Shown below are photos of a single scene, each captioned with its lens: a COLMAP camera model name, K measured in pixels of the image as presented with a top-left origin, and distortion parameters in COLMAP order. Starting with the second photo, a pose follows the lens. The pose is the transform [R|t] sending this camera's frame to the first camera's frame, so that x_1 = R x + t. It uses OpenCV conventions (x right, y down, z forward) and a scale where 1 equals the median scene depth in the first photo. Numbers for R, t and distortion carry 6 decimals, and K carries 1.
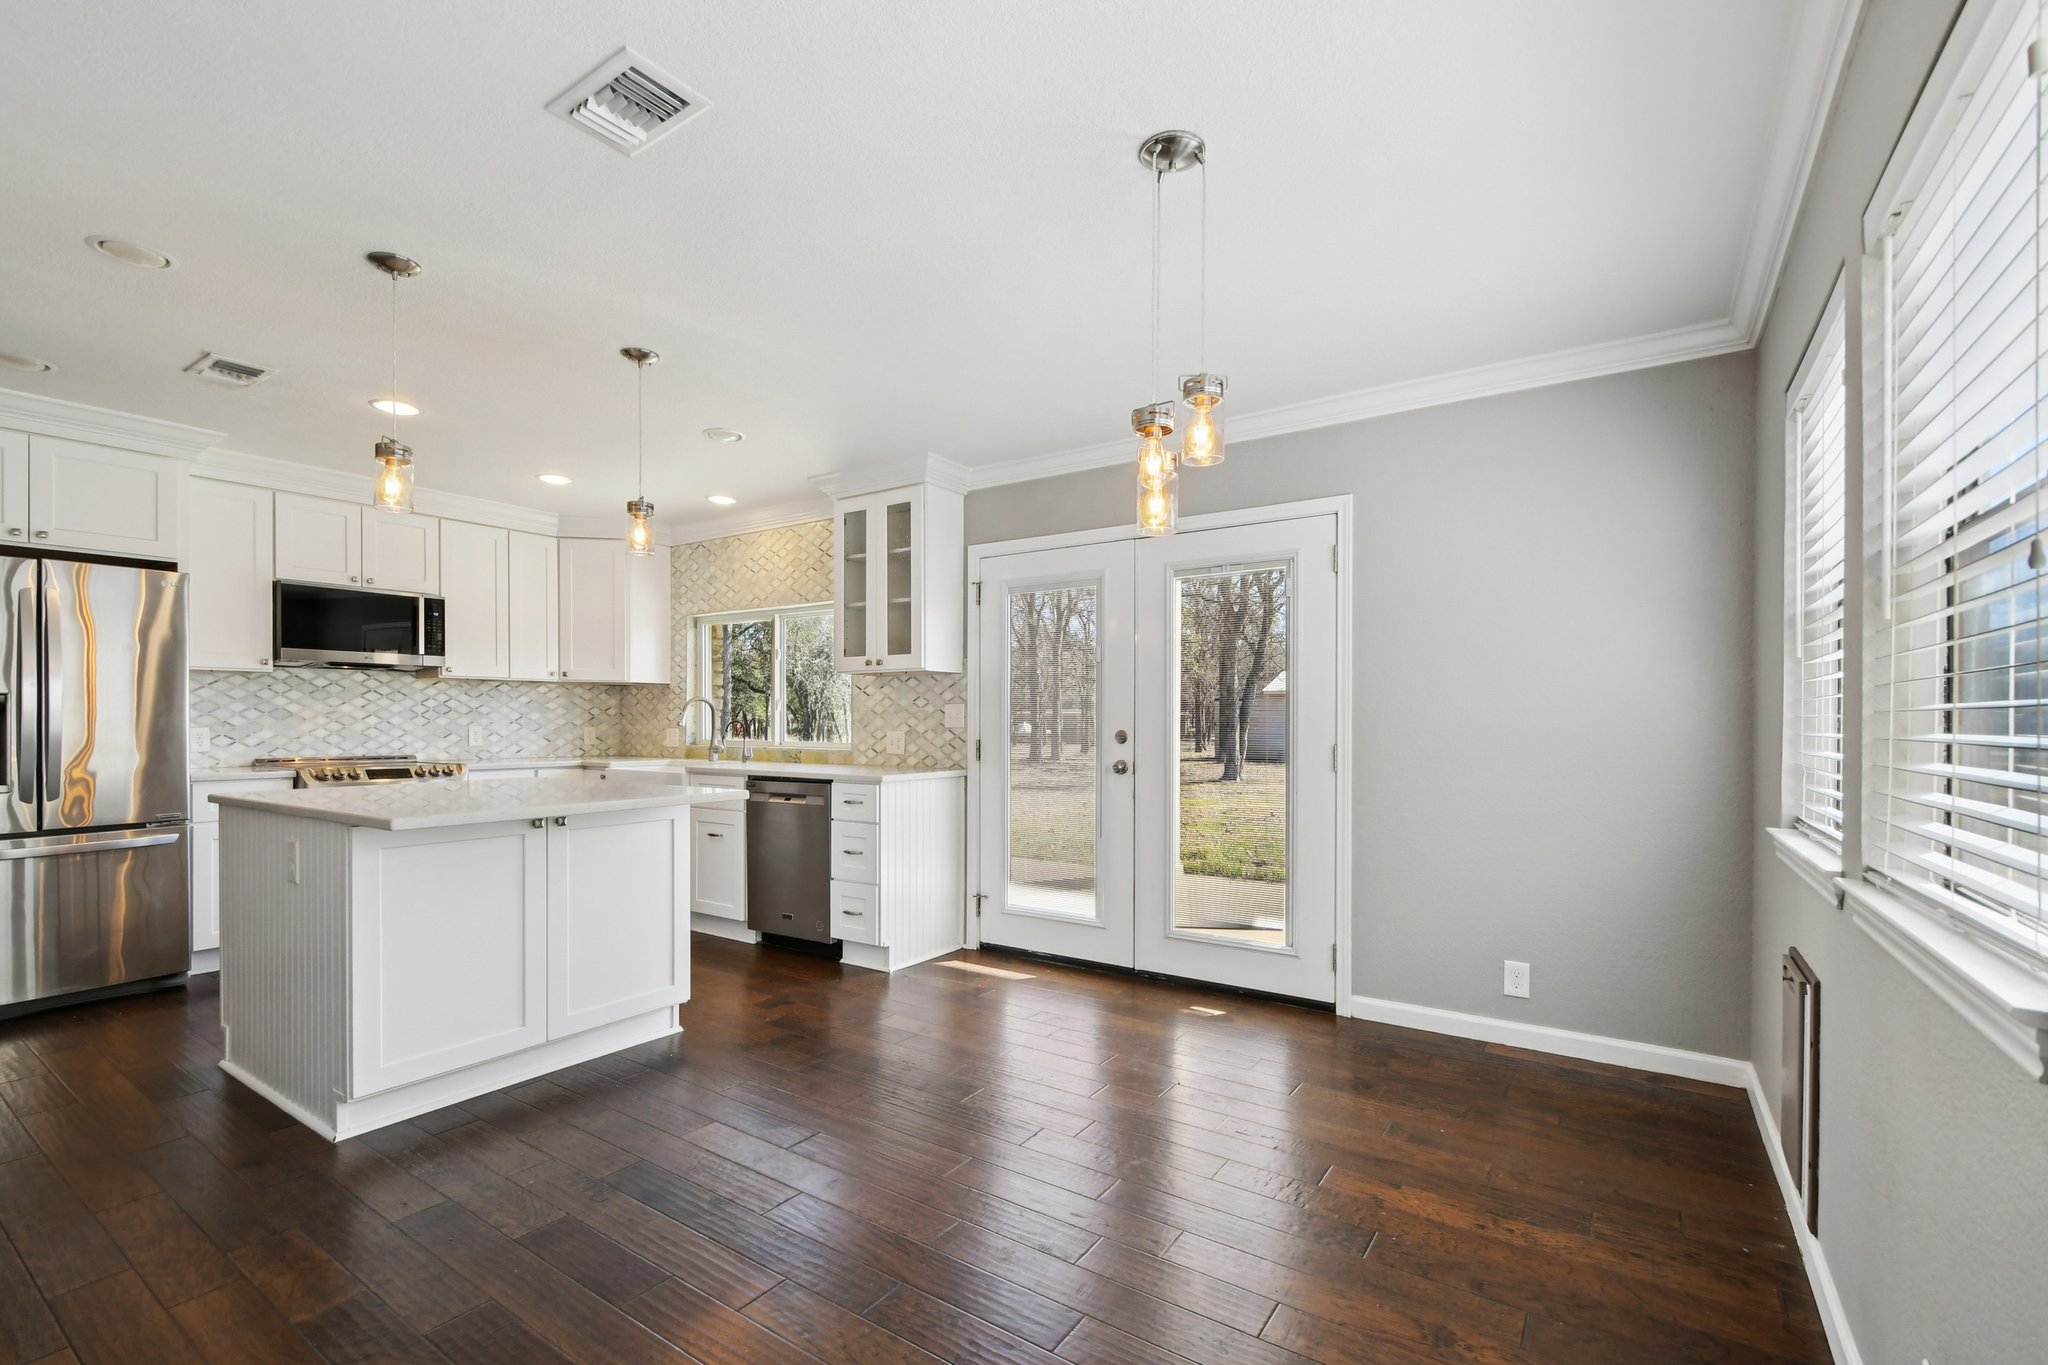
lens RADIAL K [[907.0, 0, 1008.9], [0, 907.0, 727.6], [0, 0, 1]] dist [-0.005533, -0.001256]
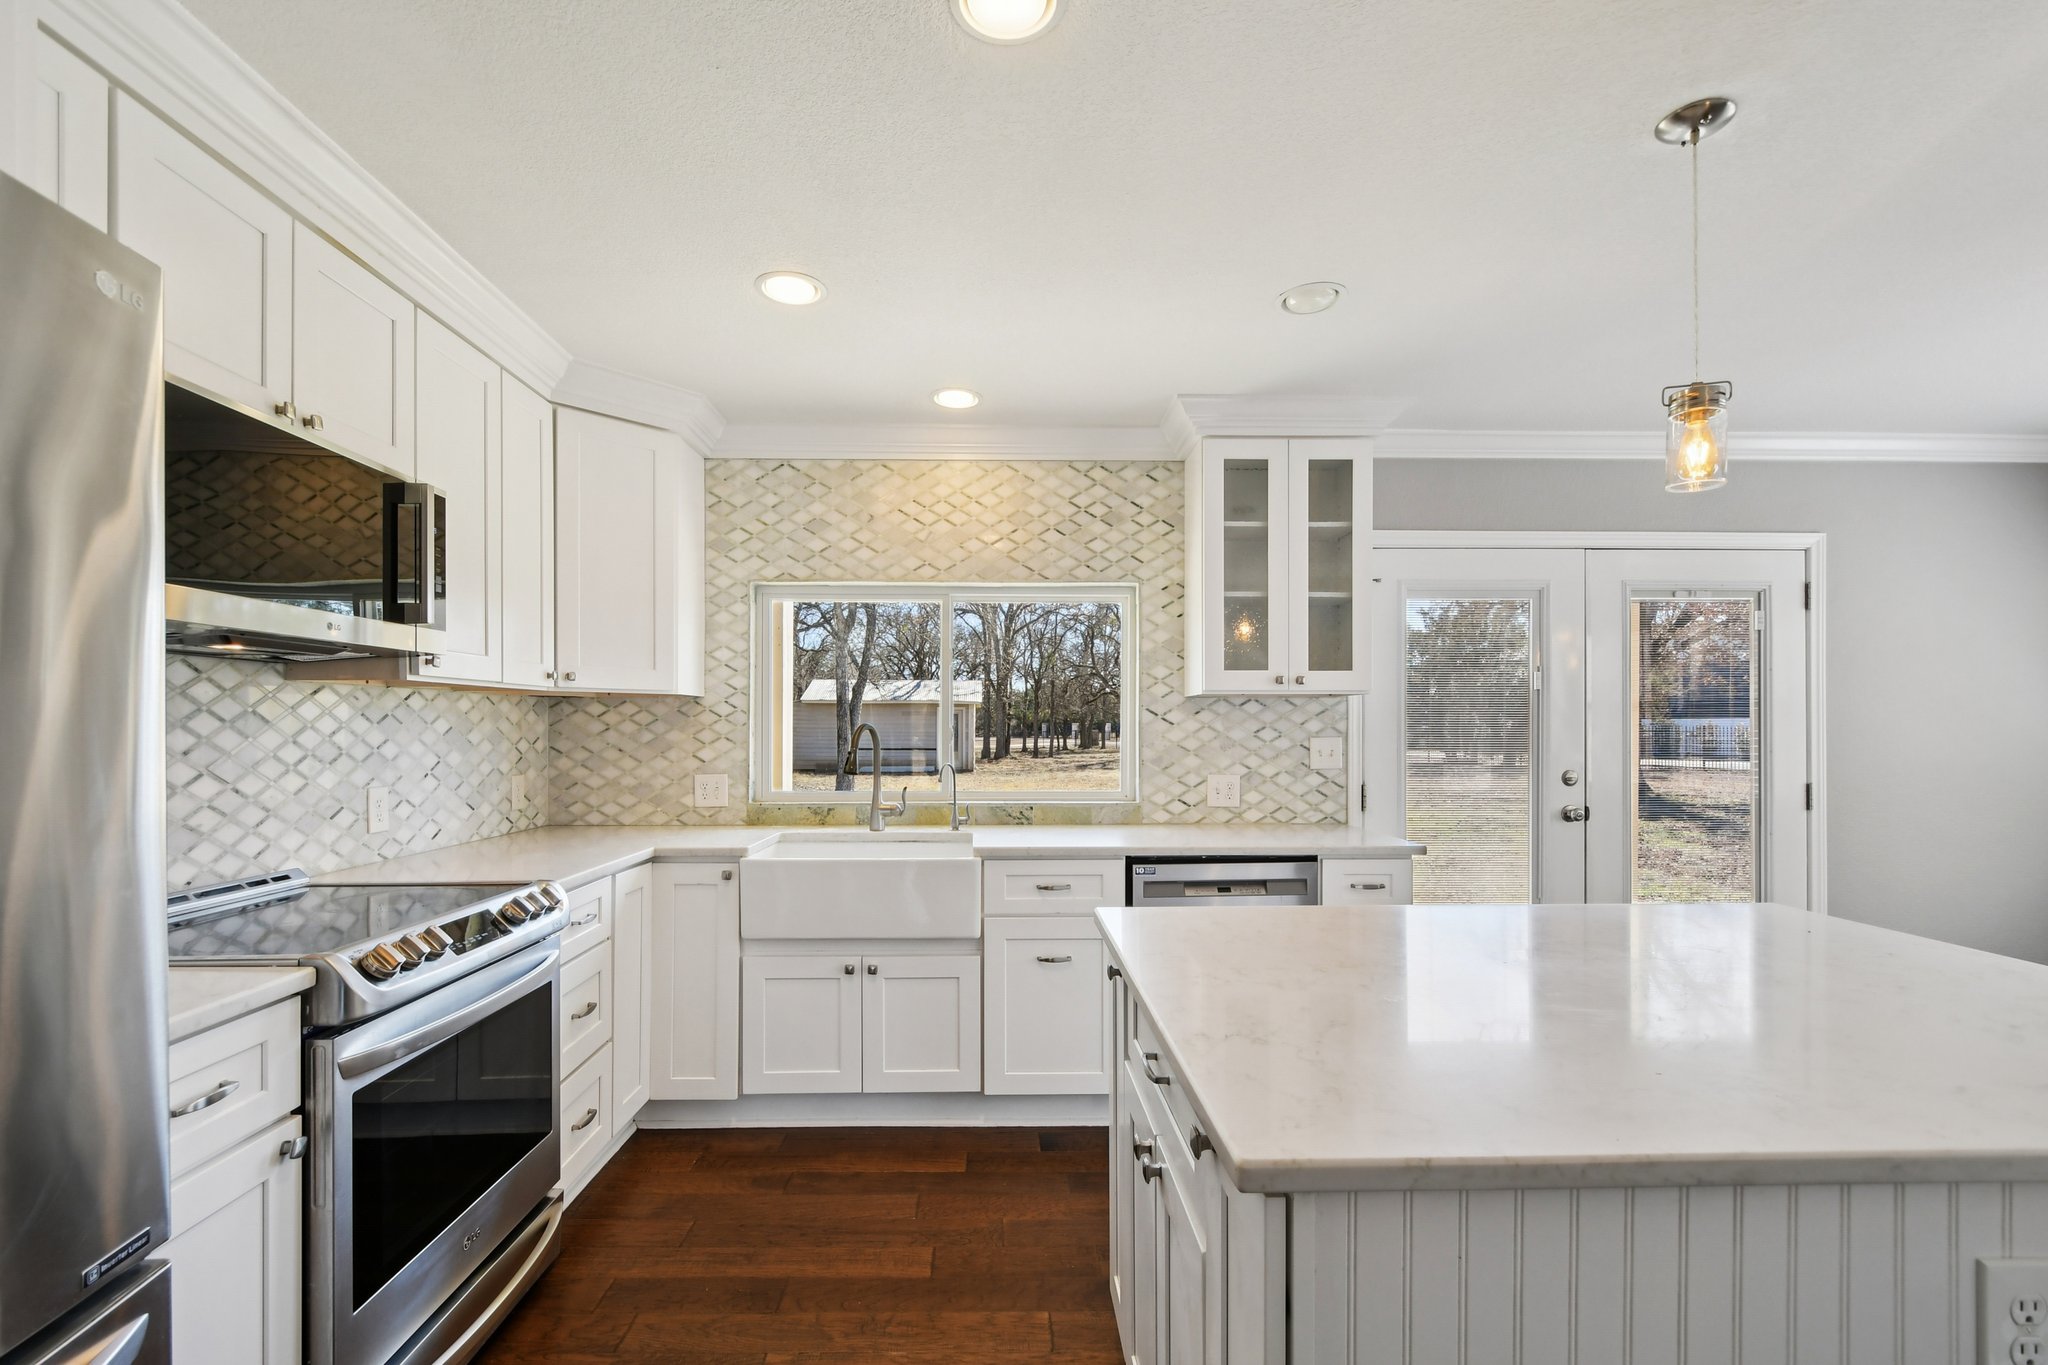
lens RADIAL K [[907.0, 0, 1015.3], [0, 907.0, 725.7], [0, 0, 1]] dist [-0.005533, -0.001256]
pose [[0.810827, -0.000857, 0.585285, -0.614533], [0.005796, 0.999962, -0.006565, -0.028034], [-0.585257, 0.008716, 0.810801, 0.469538]]
